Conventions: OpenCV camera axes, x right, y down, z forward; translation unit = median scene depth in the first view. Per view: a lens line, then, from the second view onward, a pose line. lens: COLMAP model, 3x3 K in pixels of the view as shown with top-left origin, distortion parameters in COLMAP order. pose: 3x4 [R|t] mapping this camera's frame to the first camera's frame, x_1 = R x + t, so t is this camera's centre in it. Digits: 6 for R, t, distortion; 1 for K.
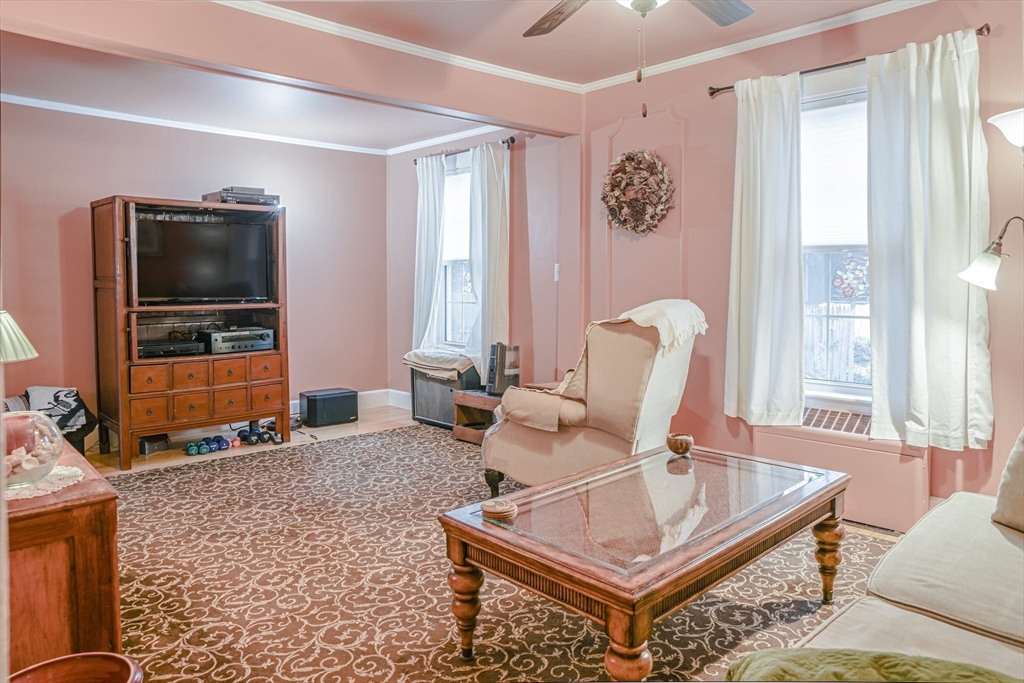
lens RADIAL K [[681.2, 0, 514.3], [0, 681.2, 323.6], [0, 0, 1]] dist [-0.054389, -0.001812]
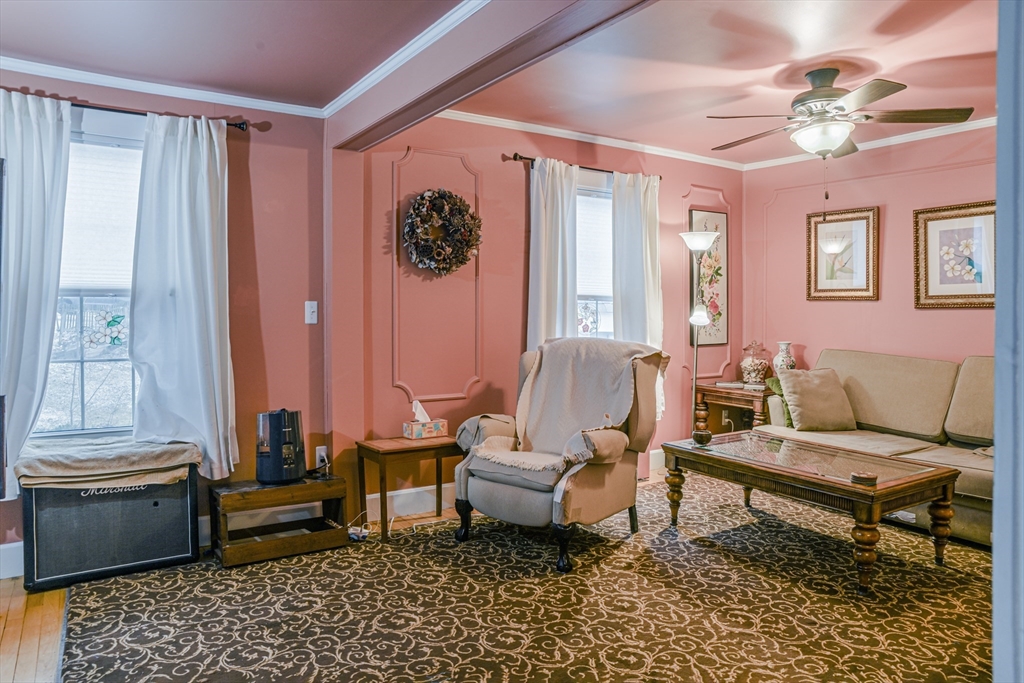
lens RADIAL K [[681.2, 0, 514.3], [0, 681.2, 323.6], [0, 0, 1]] dist [-0.054389, -0.001812]
pose [[0.184884, -0.000771, 0.982760, -0.776700], [0.069633, 0.997497, -0.012317, -0.039890], [-0.980290, 0.070710, 0.184474, 0.718948]]
